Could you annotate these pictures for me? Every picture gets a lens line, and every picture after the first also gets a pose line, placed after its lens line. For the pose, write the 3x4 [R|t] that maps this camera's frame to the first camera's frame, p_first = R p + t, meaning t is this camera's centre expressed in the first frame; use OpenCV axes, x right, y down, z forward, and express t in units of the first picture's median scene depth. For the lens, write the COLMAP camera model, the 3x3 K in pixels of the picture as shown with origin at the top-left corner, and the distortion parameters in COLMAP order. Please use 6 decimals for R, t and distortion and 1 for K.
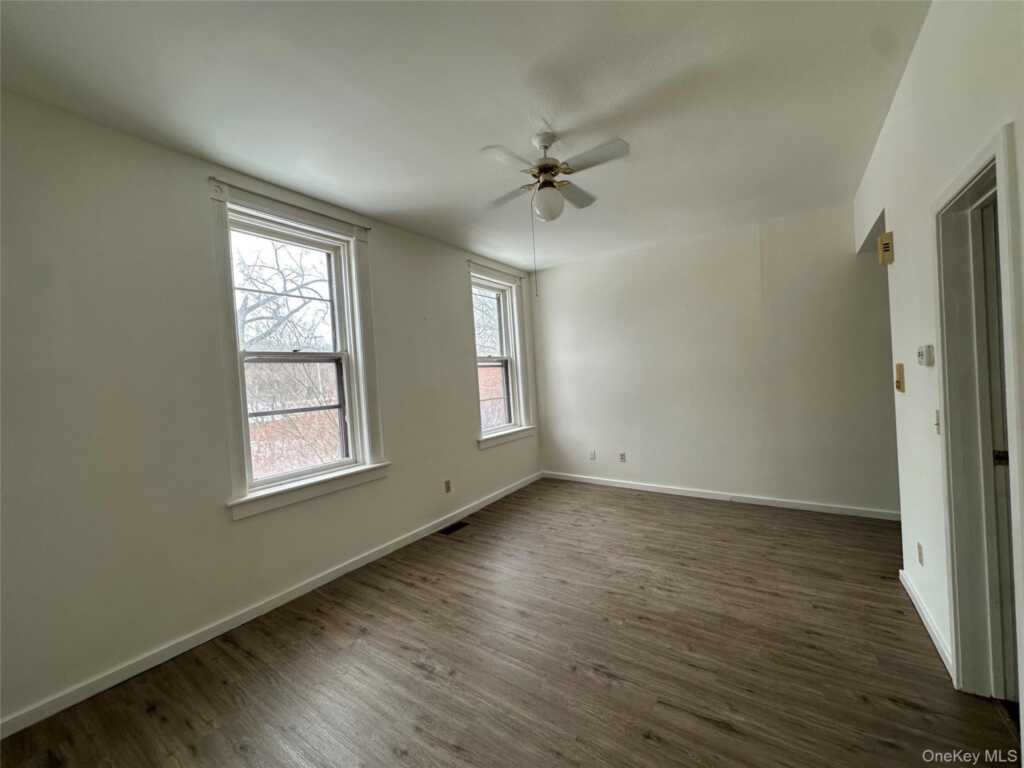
lens RADIAL K [[407.9, 0, 510.8], [0, 407.9, 382.4], [0, 0, 1]] dist [-0.002335, 0.000710]
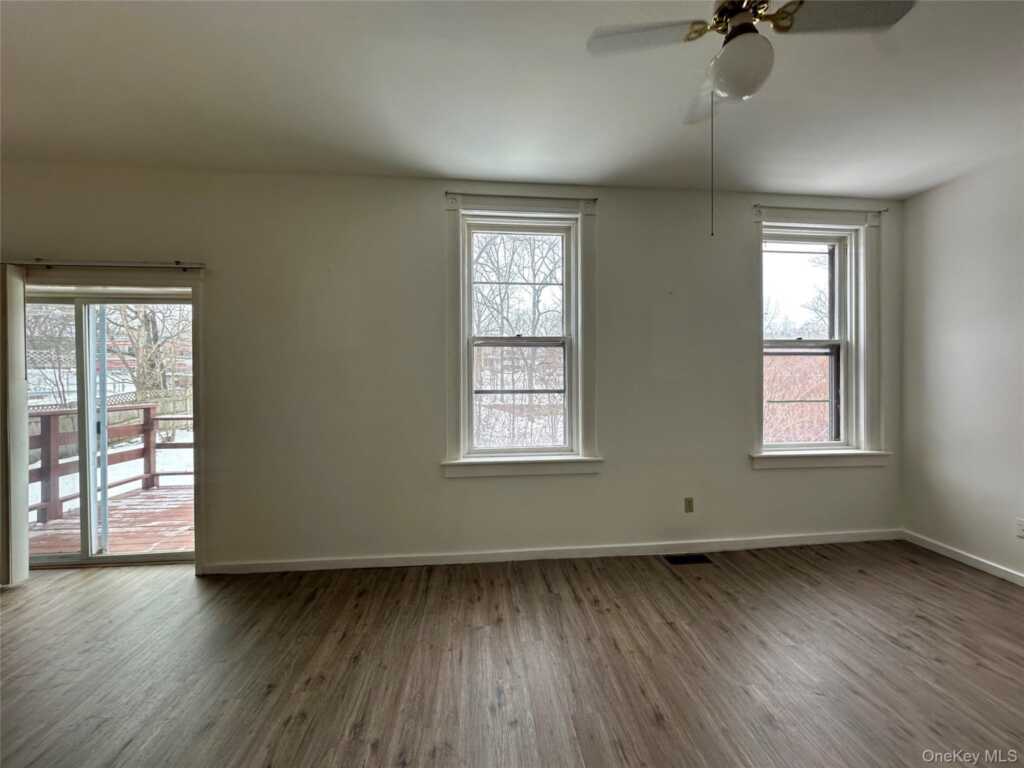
lens RADIAL K [[407.9, 0, 512.1], [0, 407.9, 381.8], [0, 0, 1]] dist [-0.002335, 0.000710]
pose [[0.636986, 0.064797, -0.768147, 0.257991], [-0.042789, 0.997897, 0.048694, -0.007434], [0.769686, 0.001851, 0.638419, 0.277667]]
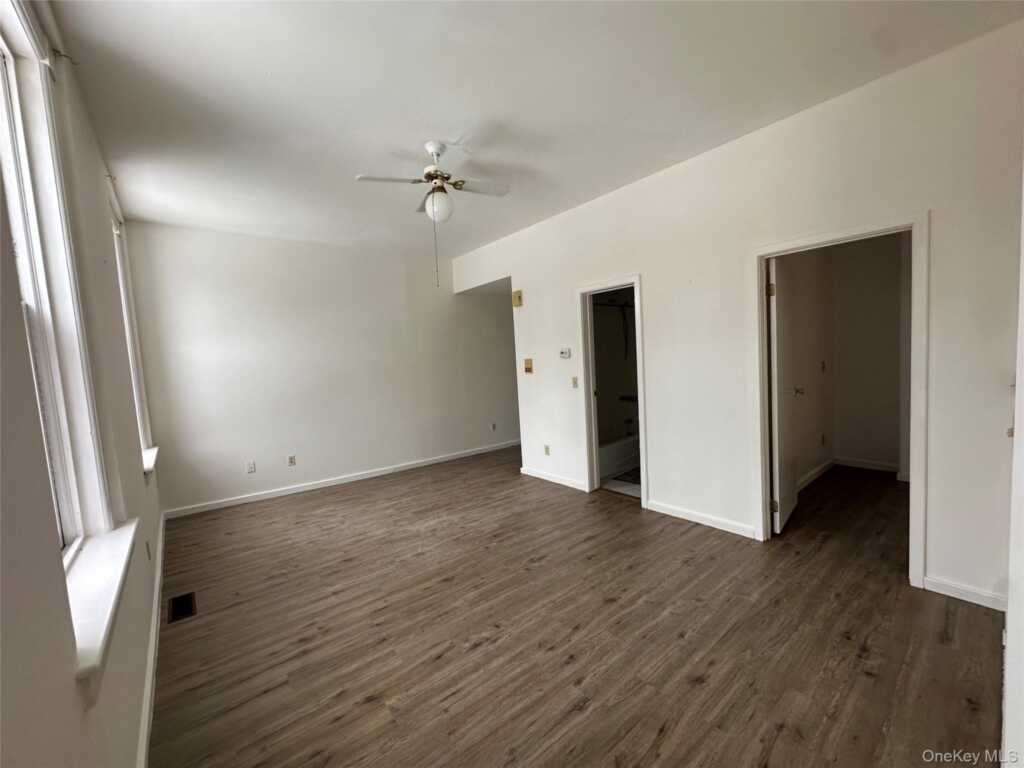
lens RADIAL K [[407.9, 0, 511.3], [0, 407.9, 382.9], [0, 0, 1]] dist [-0.002335, 0.000710]
pose [[0.289074, -0.020235, 0.957093, -0.675002], [0.048623, 0.998796, 0.006431, 0.037939], [-0.956071, 0.044678, 0.289710, 0.364813]]
